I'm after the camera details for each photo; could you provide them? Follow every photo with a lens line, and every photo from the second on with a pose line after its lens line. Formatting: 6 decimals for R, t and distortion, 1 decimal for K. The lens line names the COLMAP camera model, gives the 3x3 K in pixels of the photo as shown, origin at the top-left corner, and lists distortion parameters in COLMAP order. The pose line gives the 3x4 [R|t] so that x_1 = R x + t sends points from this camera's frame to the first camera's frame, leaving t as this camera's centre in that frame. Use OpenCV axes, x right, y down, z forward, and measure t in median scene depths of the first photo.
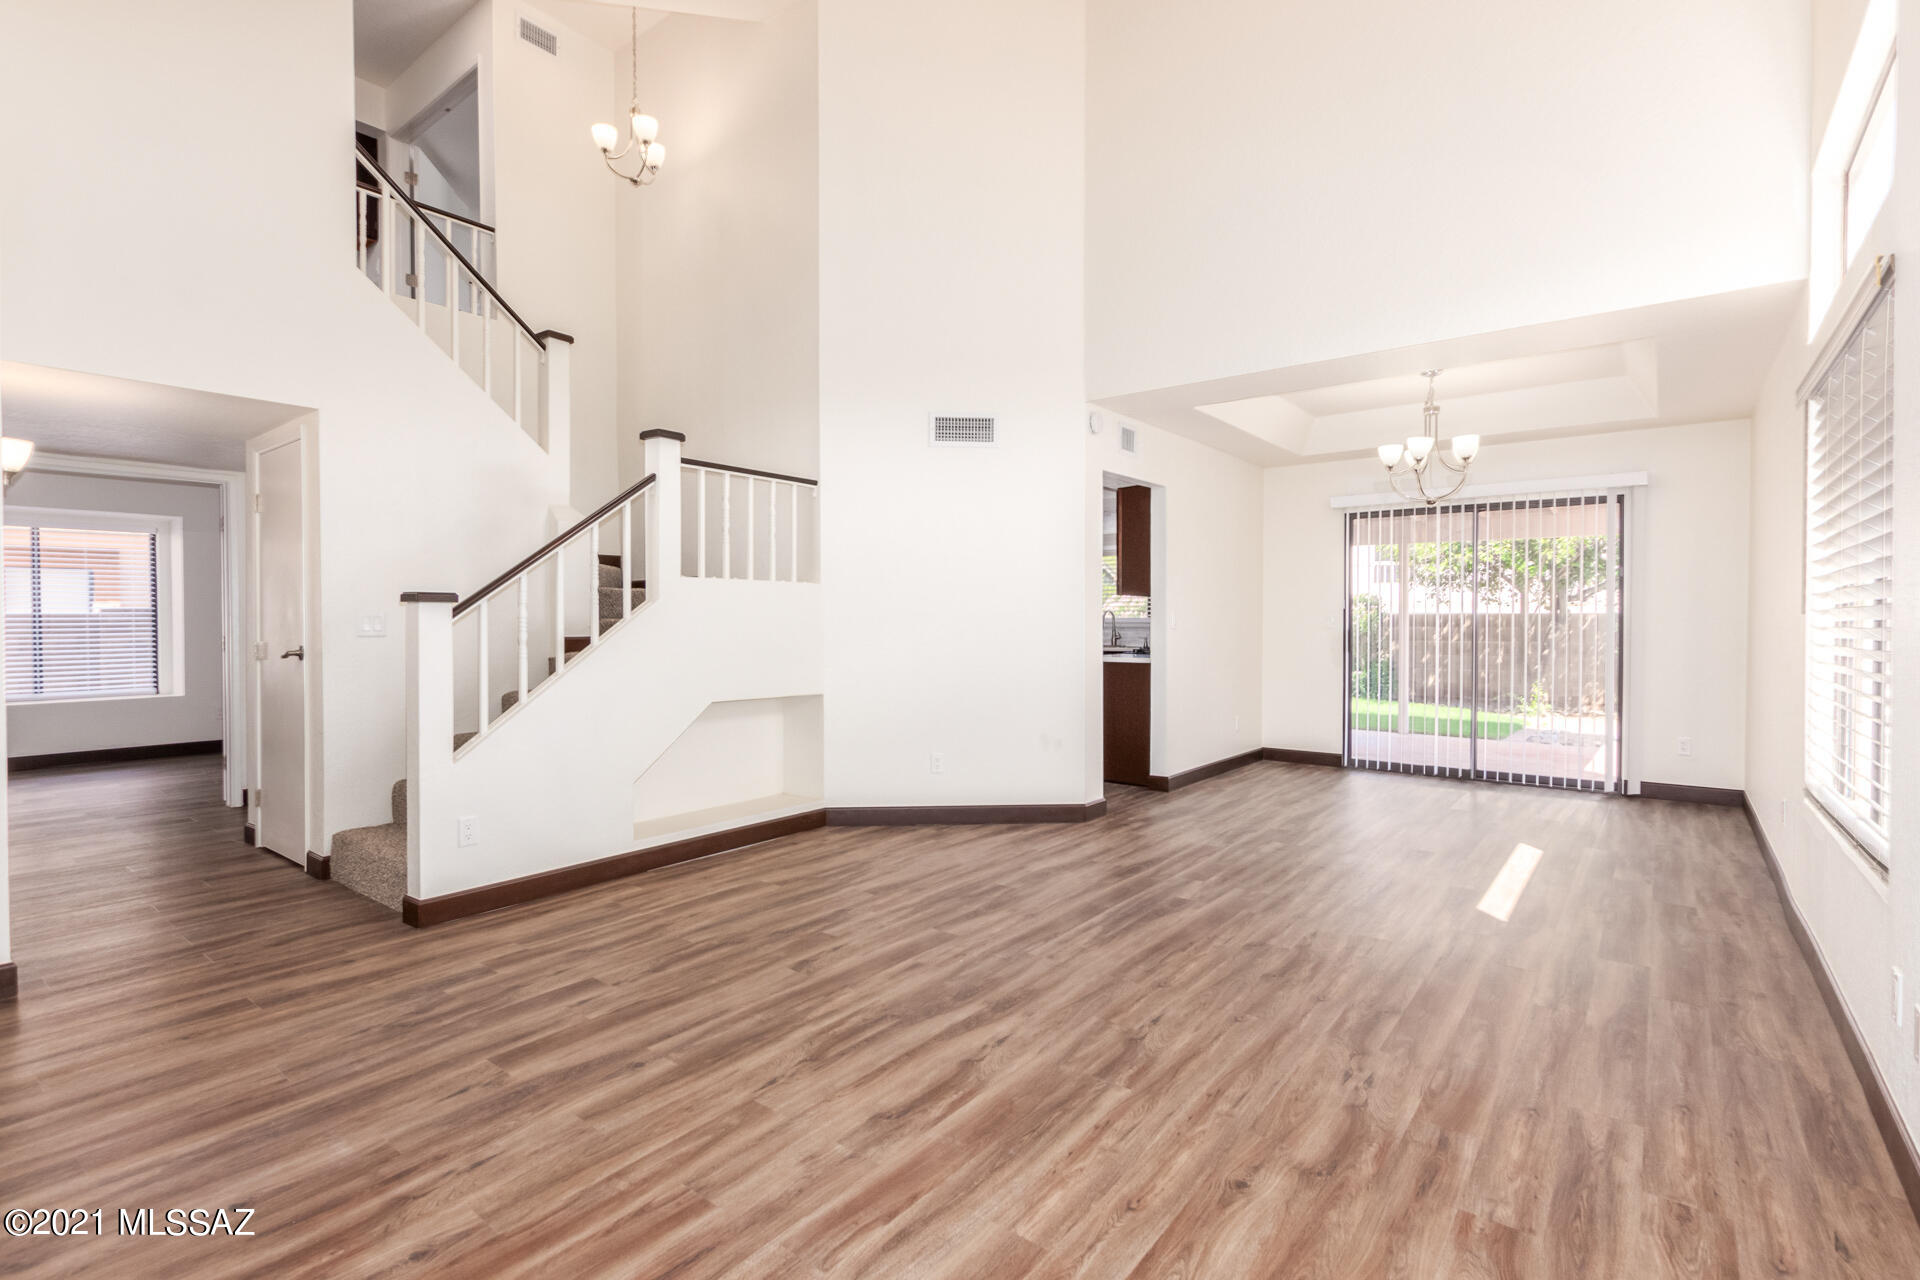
lens RADIAL K [[889.1, 0, 965.4], [0, 889.1, 631.4], [0, 0, 1]] dist [0.004461, -0.000281]
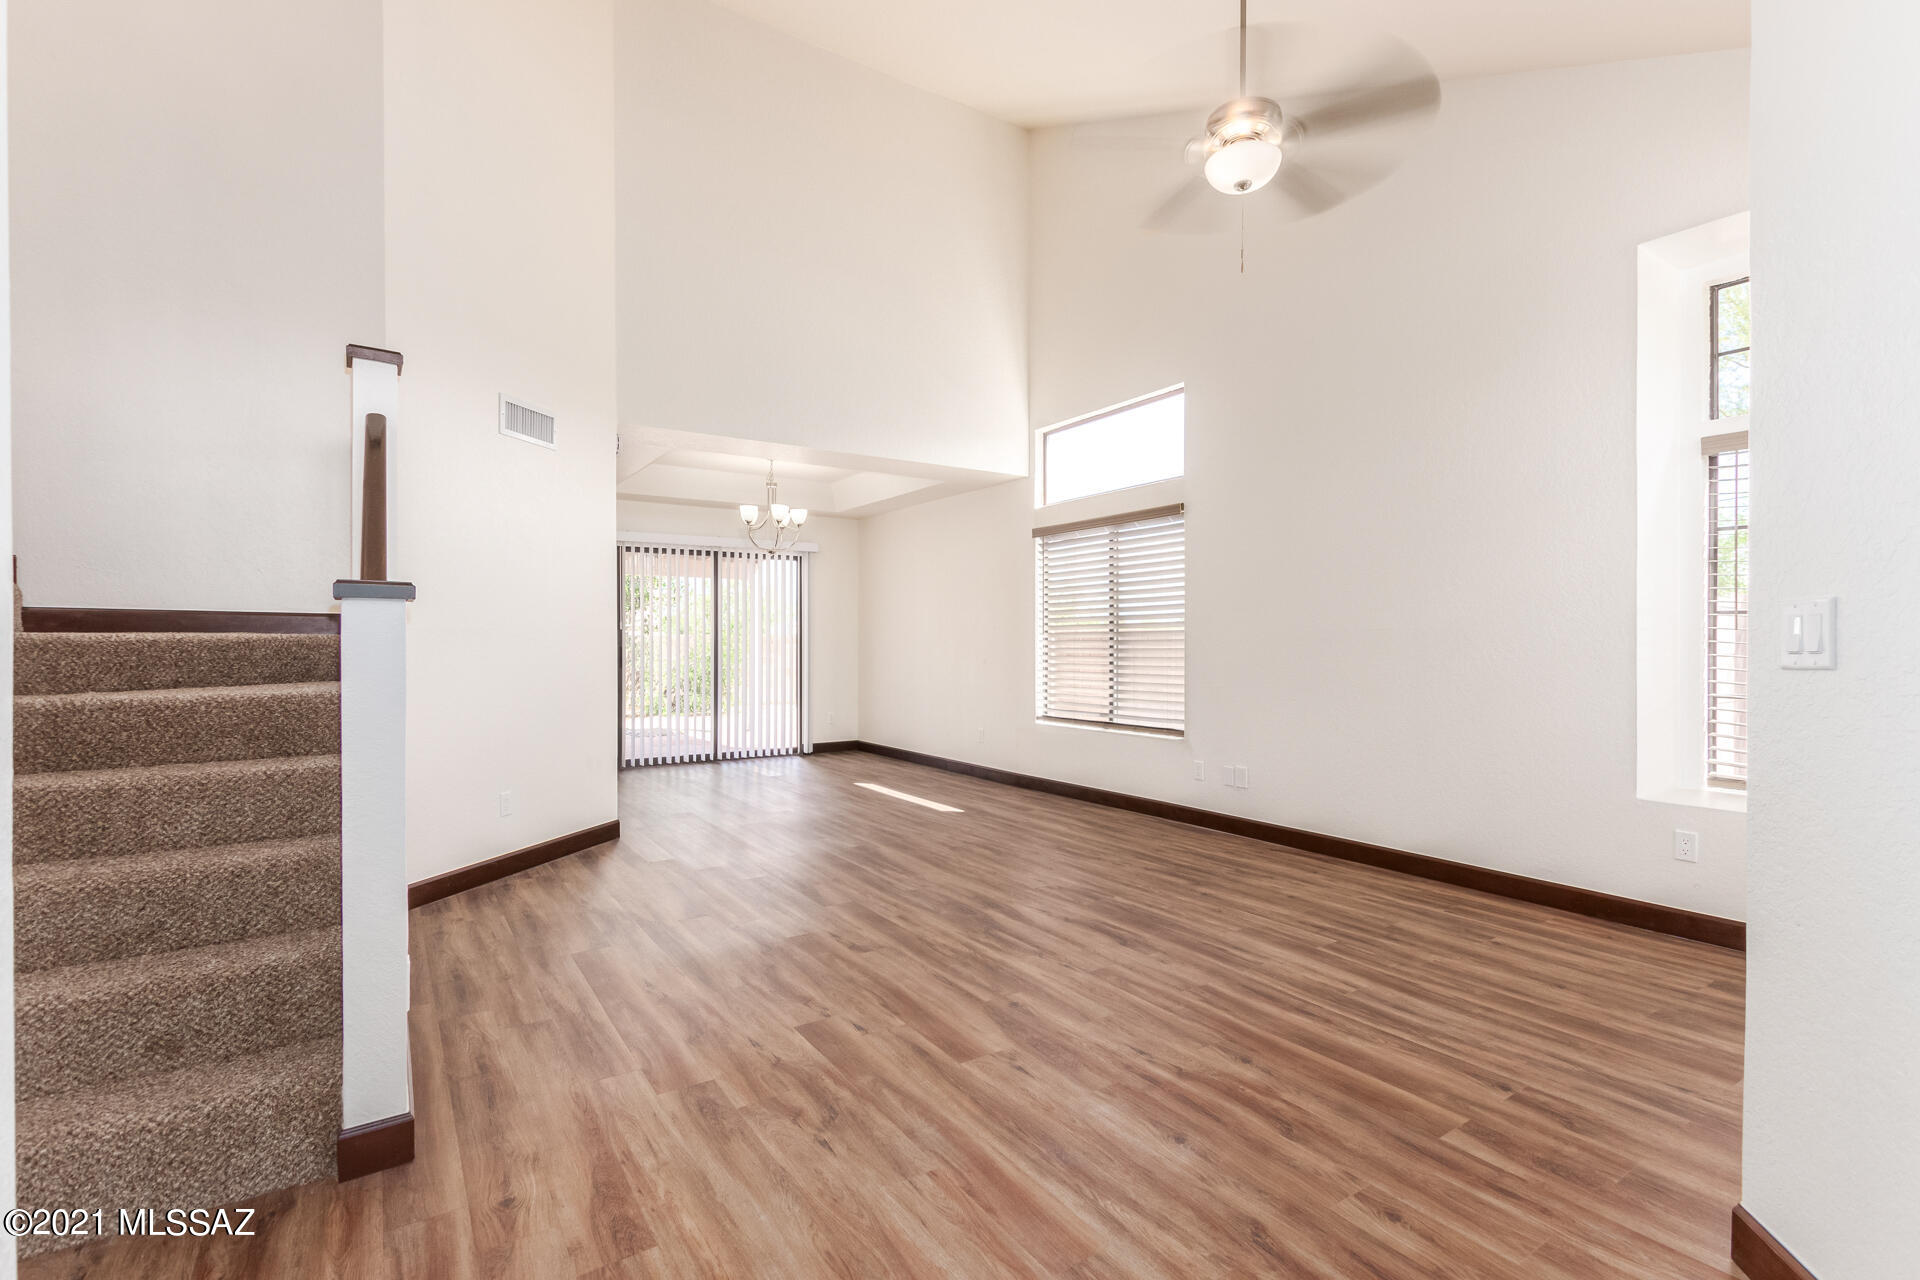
lens RADIAL K [[889.1, 0, 962.5], [0, 889.1, 640.5], [0, 0, 1]] dist [0.004461, -0.000281]
pose [[0.316168, -0.000348, 0.948703, -1.057710], [0.015388, 0.999870, -0.004761, 0.004467], [-0.948578, 0.016104, 0.316132, 0.476259]]
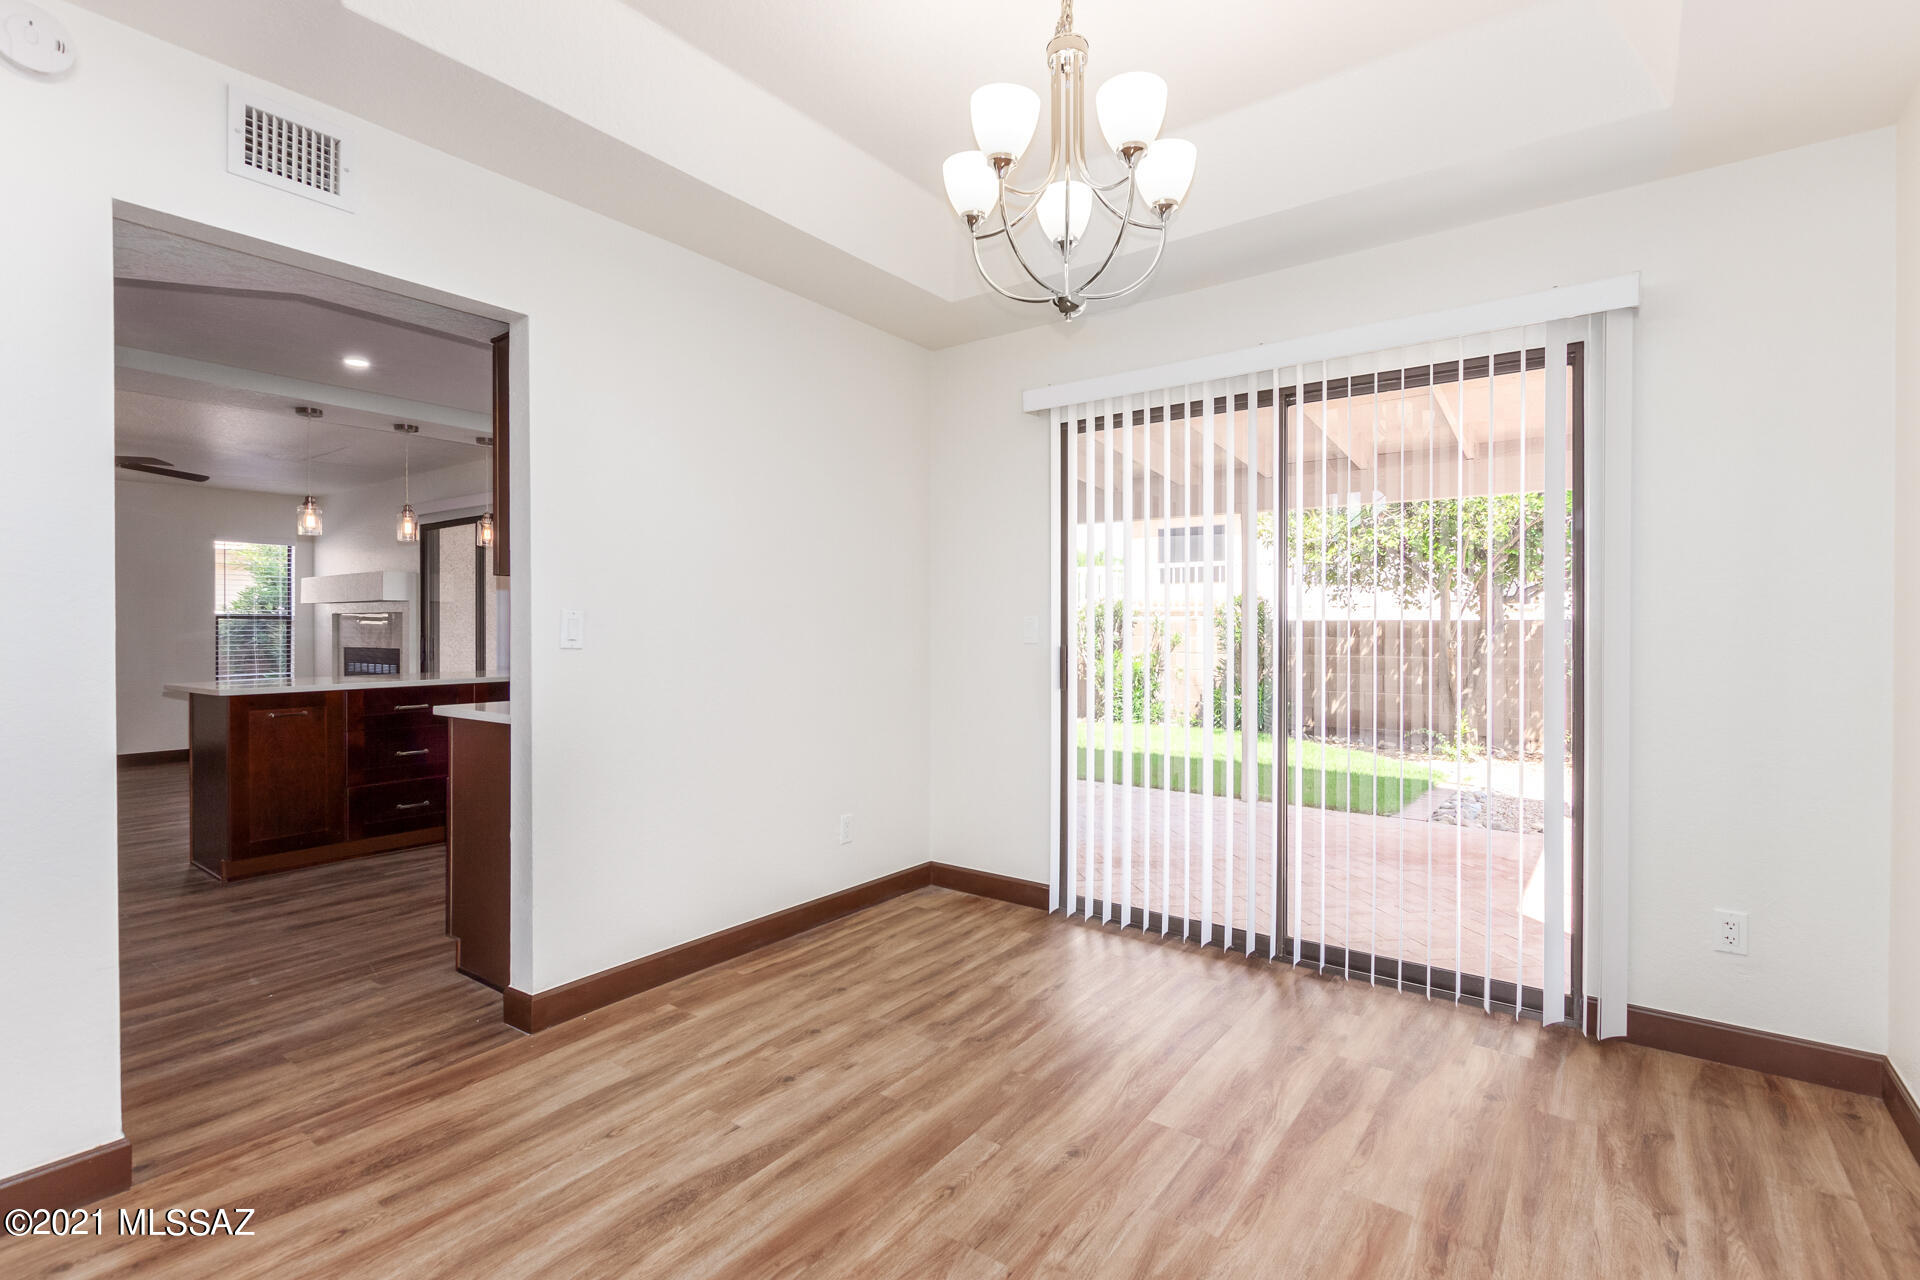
lens RADIAL K [[889.1, 0, 925.1], [0, 889.1, 630.0], [0, 0, 1]] dist [0.004461, -0.000281]
pose [[0.999983, 0.000617, 0.005738, 0.742373], [-0.000554, 0.999940, -0.010923, -0.011343], [-0.005744, 0.010920, 0.999924, 1.014940]]
